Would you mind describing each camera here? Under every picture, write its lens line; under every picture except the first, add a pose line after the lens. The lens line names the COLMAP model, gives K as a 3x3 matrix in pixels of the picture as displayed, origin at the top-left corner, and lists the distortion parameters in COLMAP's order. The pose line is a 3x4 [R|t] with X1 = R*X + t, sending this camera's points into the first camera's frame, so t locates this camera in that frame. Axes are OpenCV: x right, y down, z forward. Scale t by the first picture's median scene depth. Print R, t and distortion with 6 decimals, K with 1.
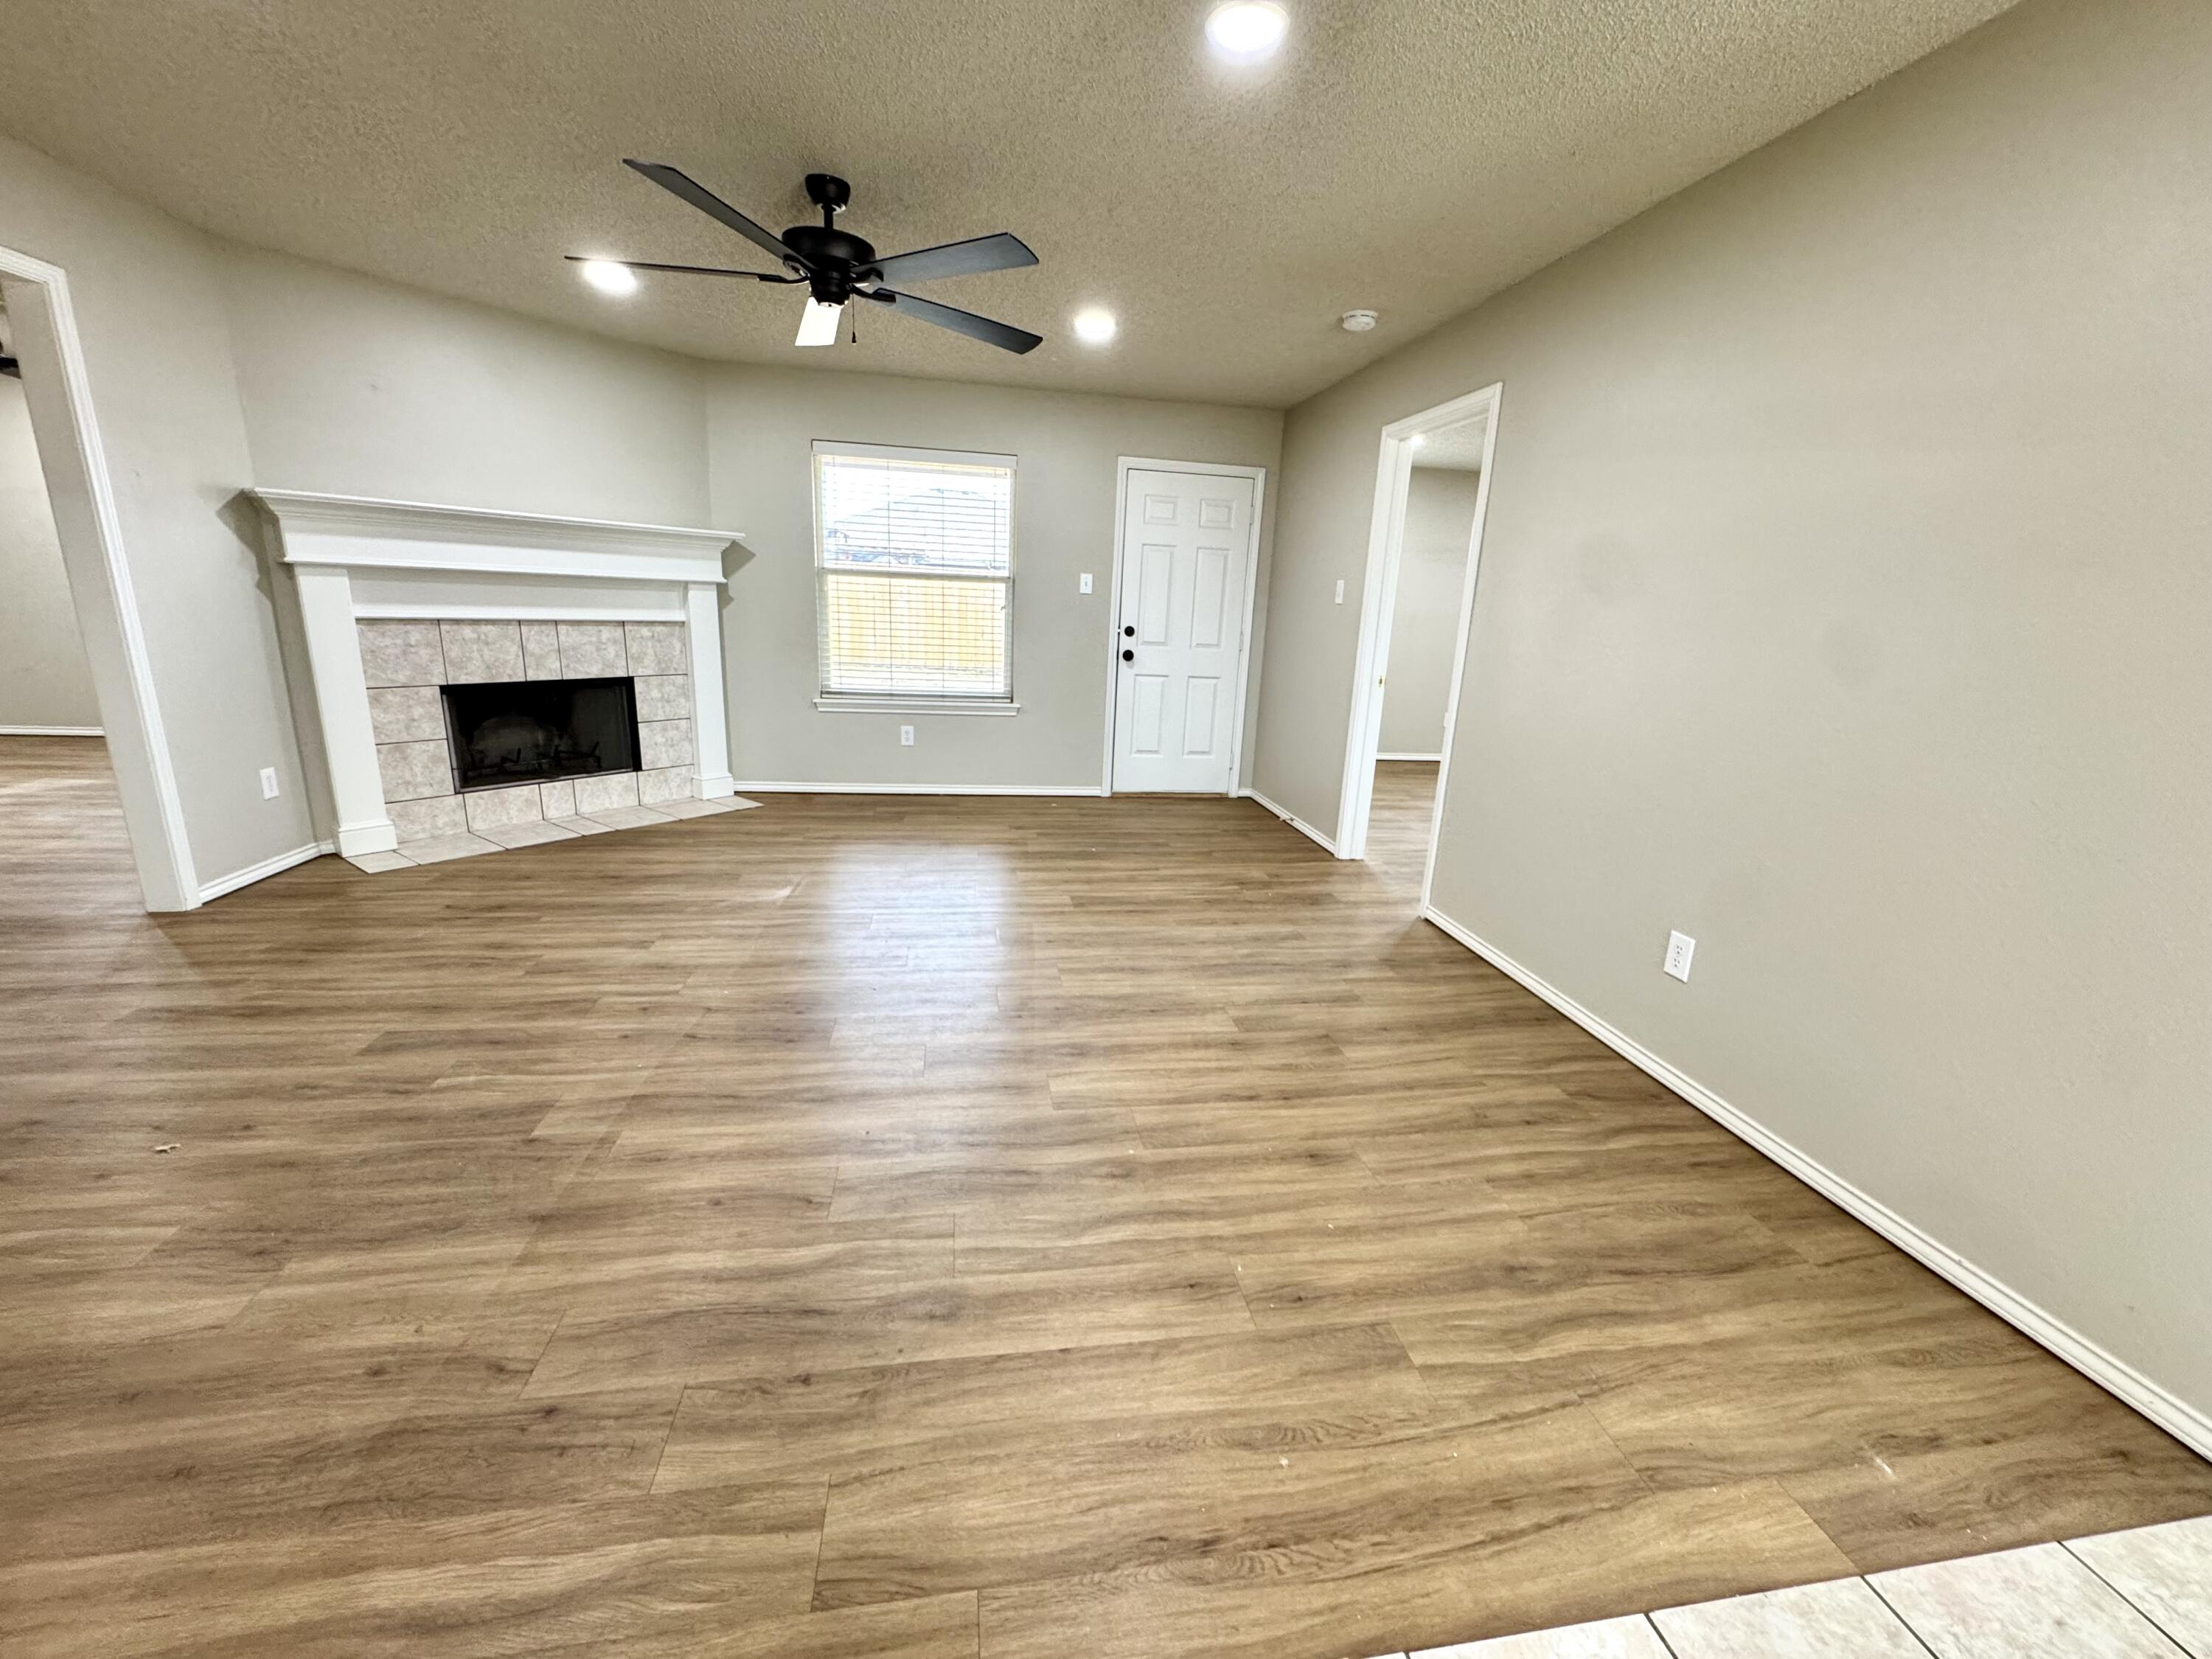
lens RADIAL K [[878.7, 0, 1107.4], [0, 878.7, 827.8], [0, 0, 1]] dist [-0.002854, 0.000181]
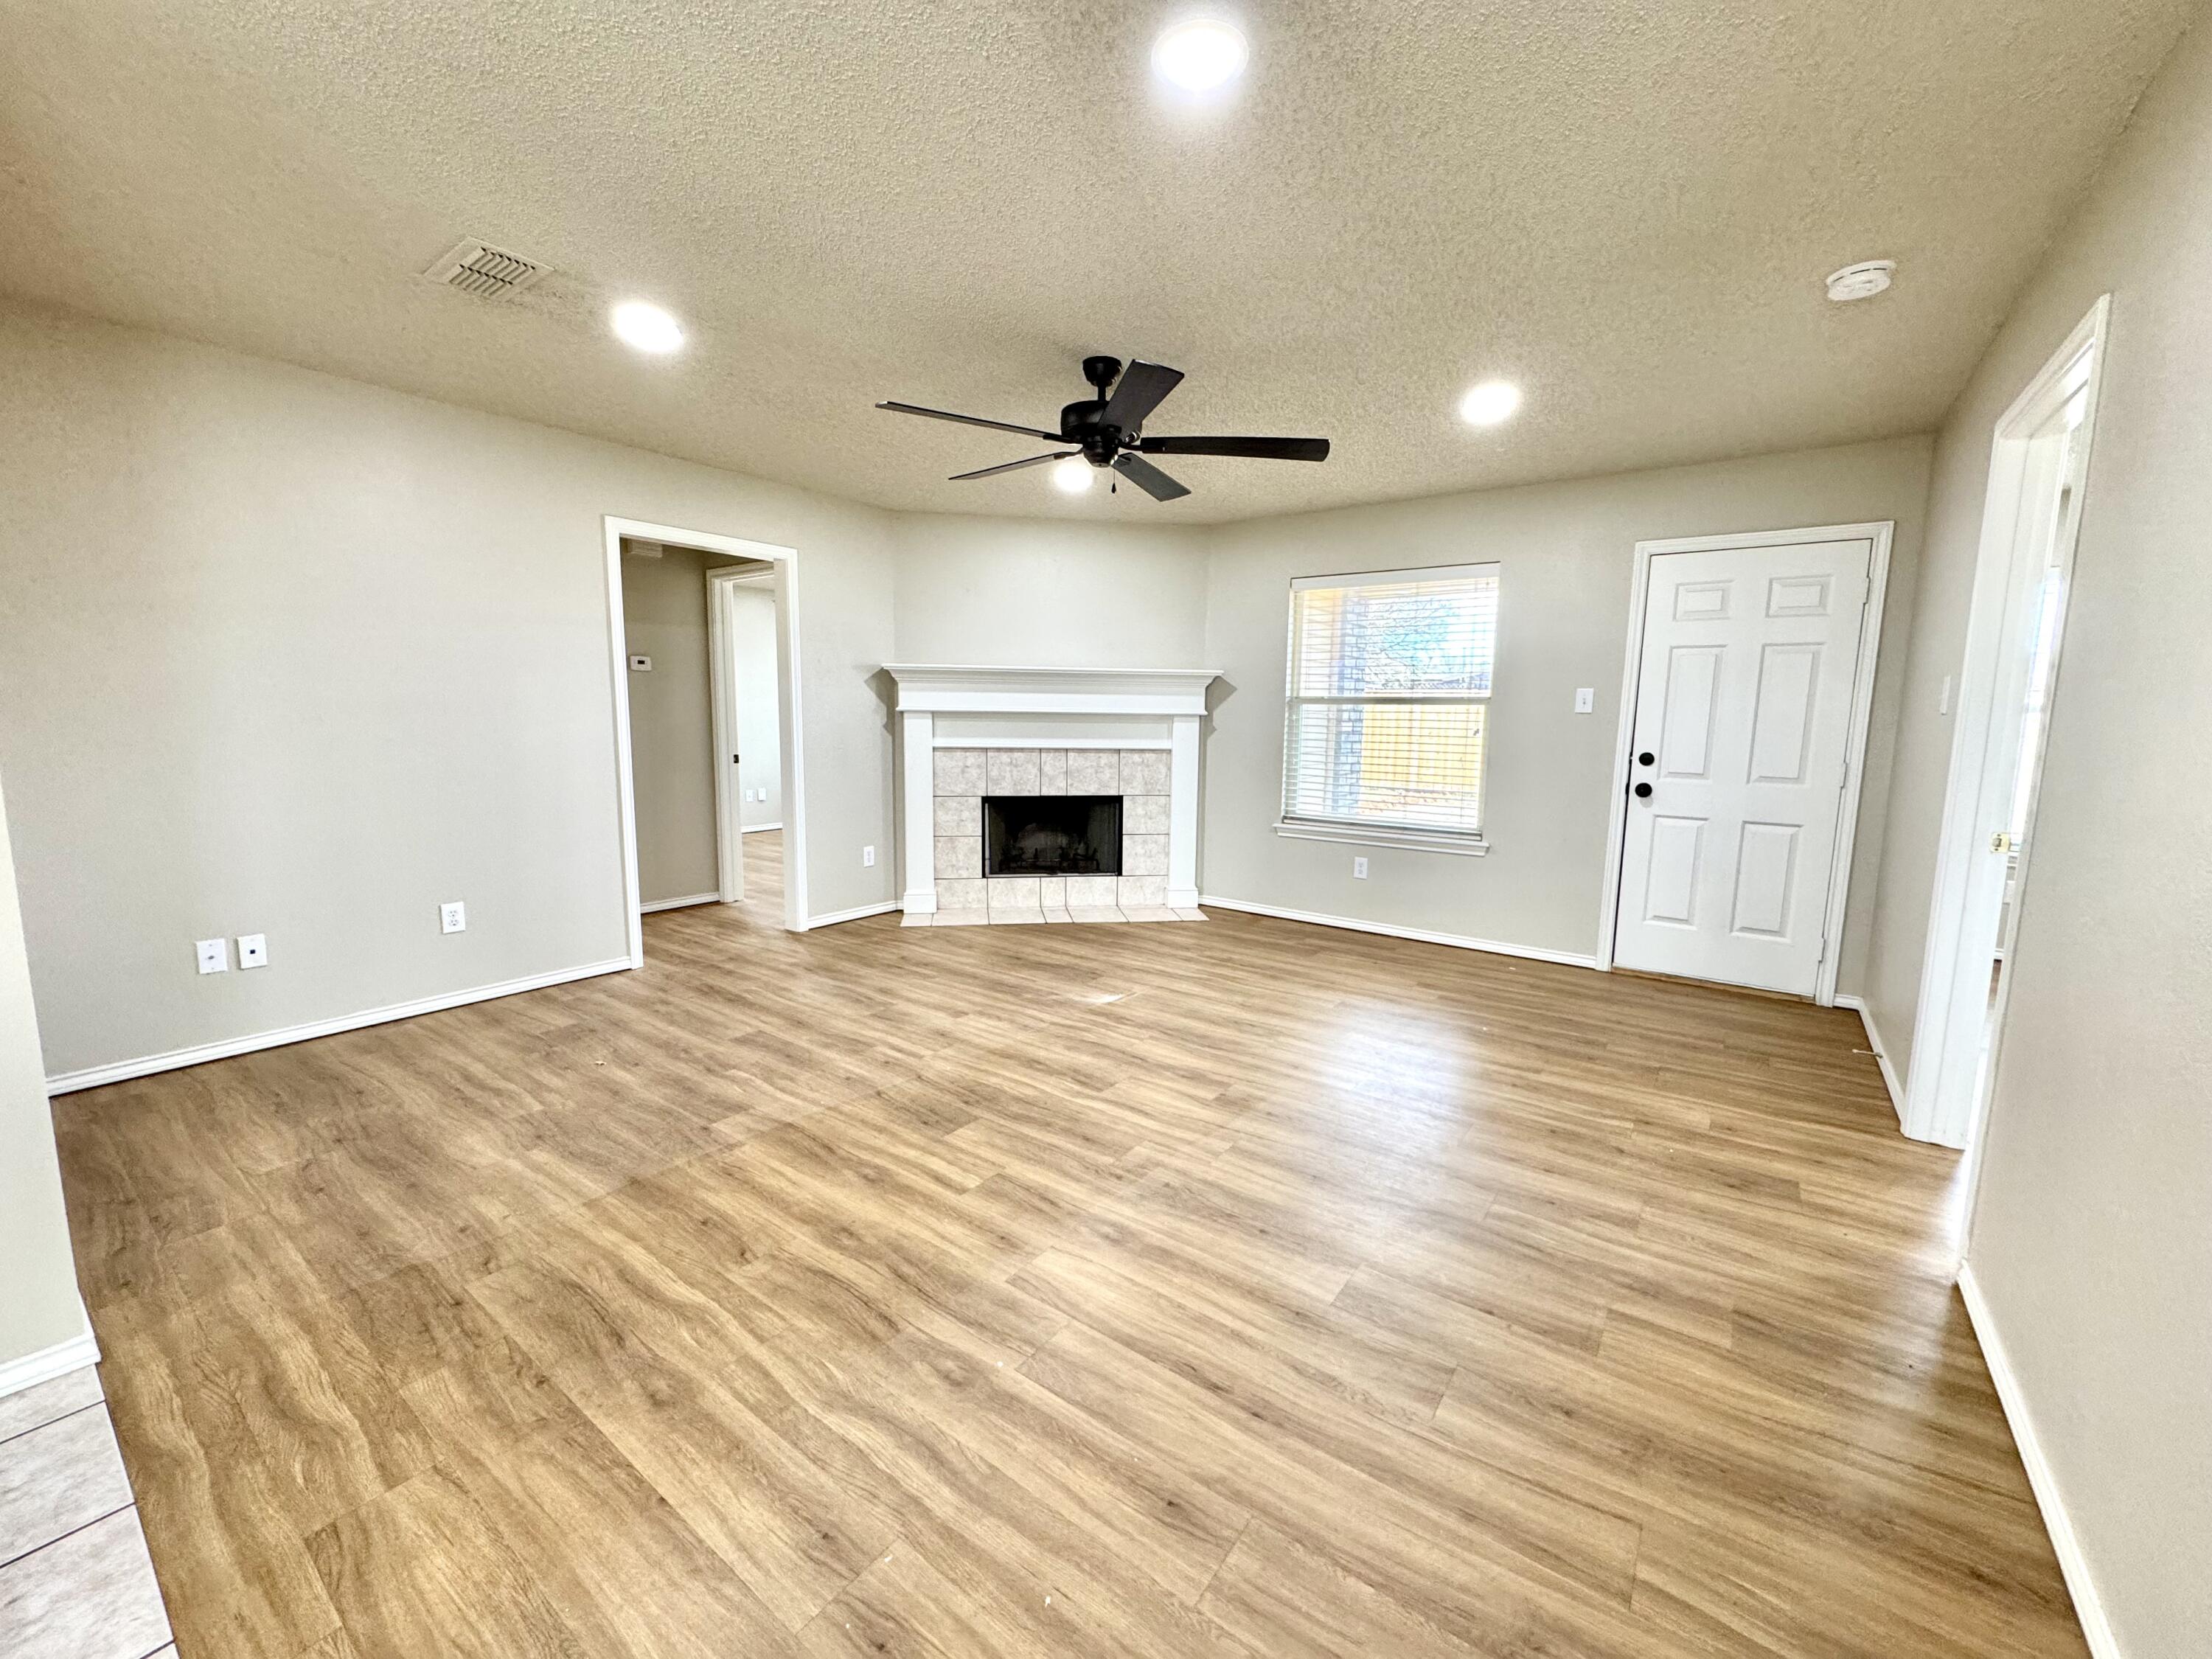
lens RADIAL K [[878.7, 0, 1107.4], [0, 878.7, 827.8], [0, 0, 1]] dist [-0.002854, 0.000181]
pose [[0.698616, 0.057156, -0.713210, 0.377469], [-0.160856, 0.983834, -0.078721, -0.045414], [0.697181, 0.169720, 0.696516, 0.234690]]
